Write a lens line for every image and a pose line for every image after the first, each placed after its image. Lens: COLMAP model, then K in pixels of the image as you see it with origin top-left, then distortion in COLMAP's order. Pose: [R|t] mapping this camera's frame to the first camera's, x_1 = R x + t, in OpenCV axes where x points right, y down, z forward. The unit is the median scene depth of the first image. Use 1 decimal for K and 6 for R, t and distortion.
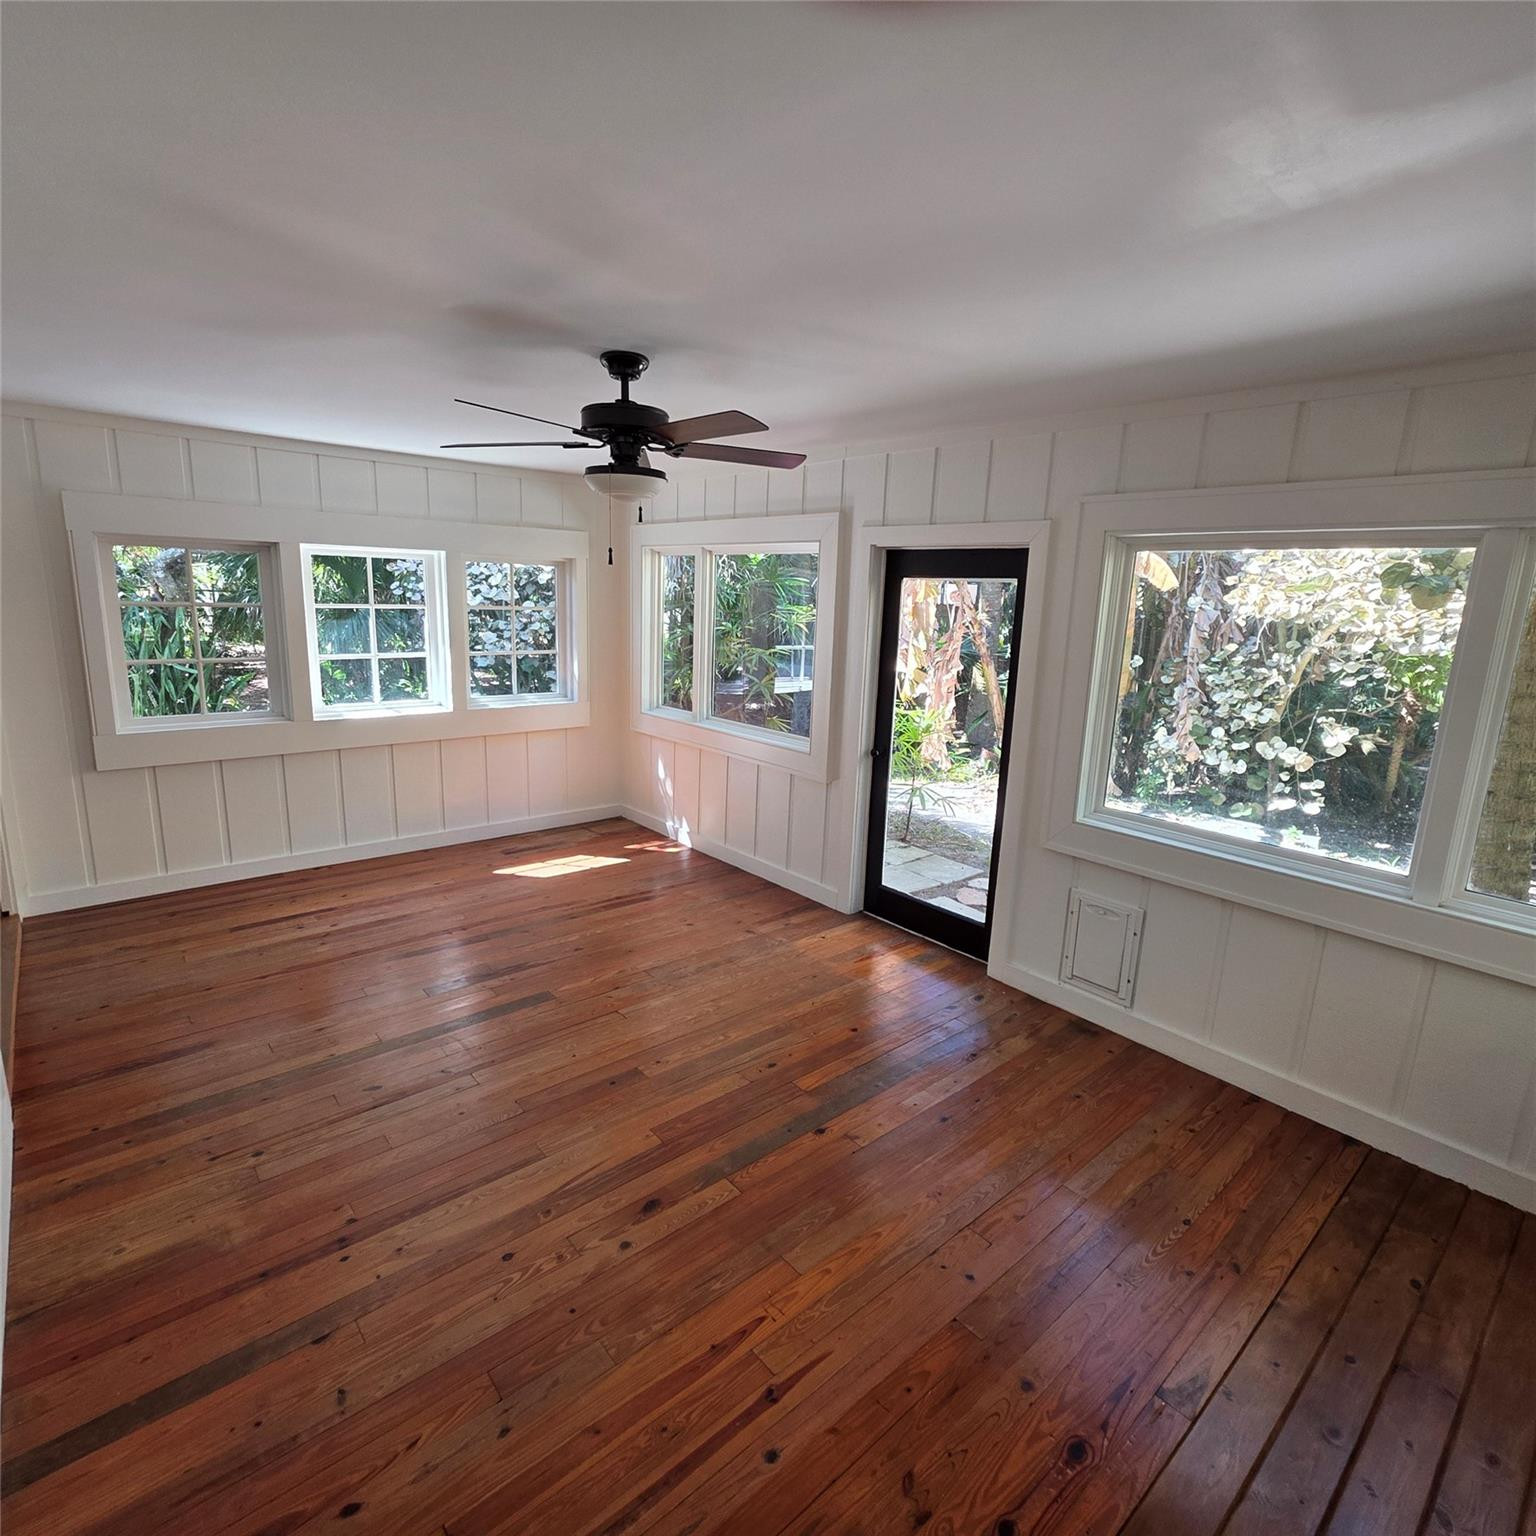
lens RADIAL K [[818.3, 0, 768.0], [0, 818.3, 768.0], [0, 0, 1]] dist [-0.000242, -0.000048]
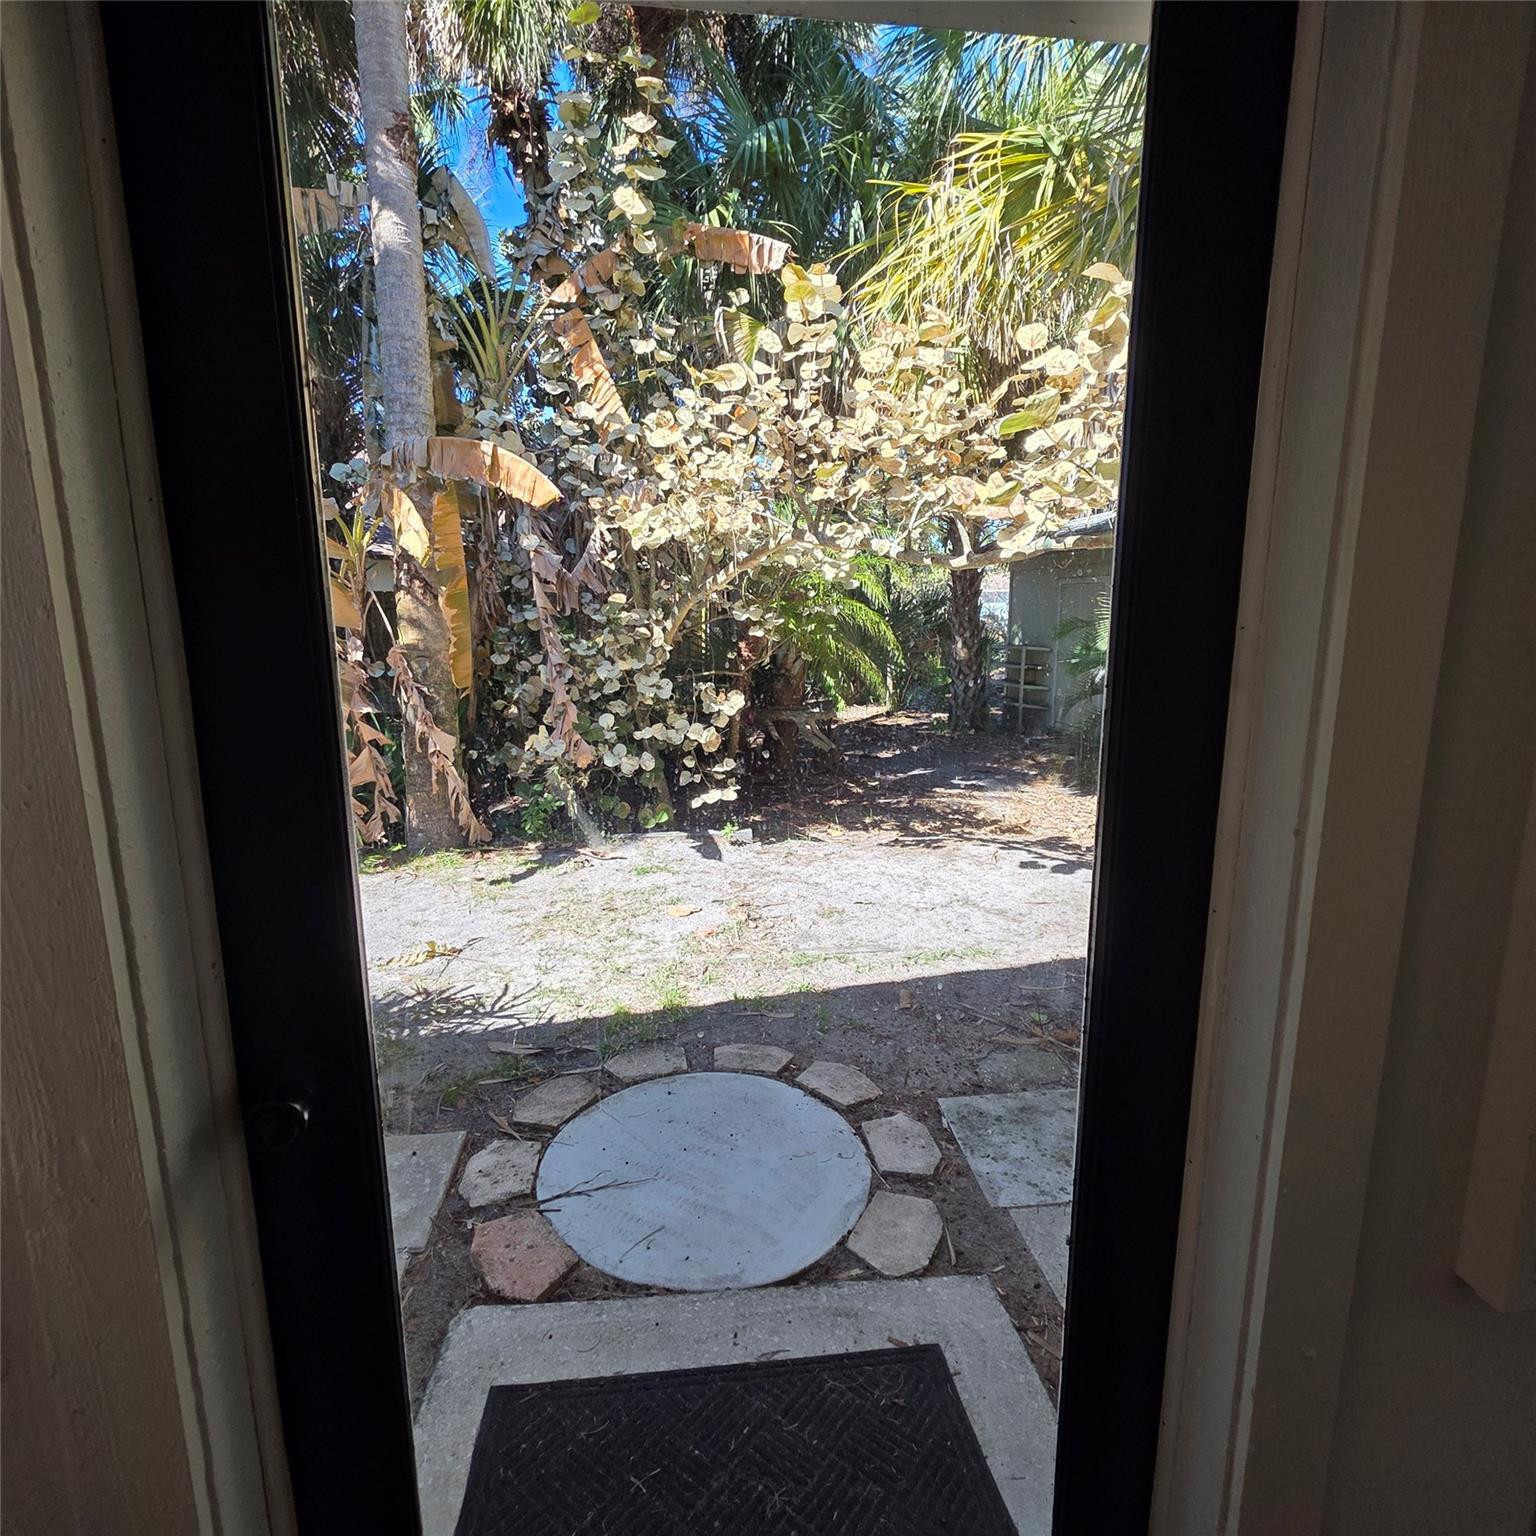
lens RADIAL K [[818.3, 0, 768.0], [0, 818.3, 768.0], [0, 0, 1]] dist [-0.000242, -0.000048]
pose [[0.567801, -0.189035, 0.801166, 0.045150], [0.195983, 0.976332, 0.091468, -0.042052], [-0.799495, 0.105079, 0.591410, 0.486028]]
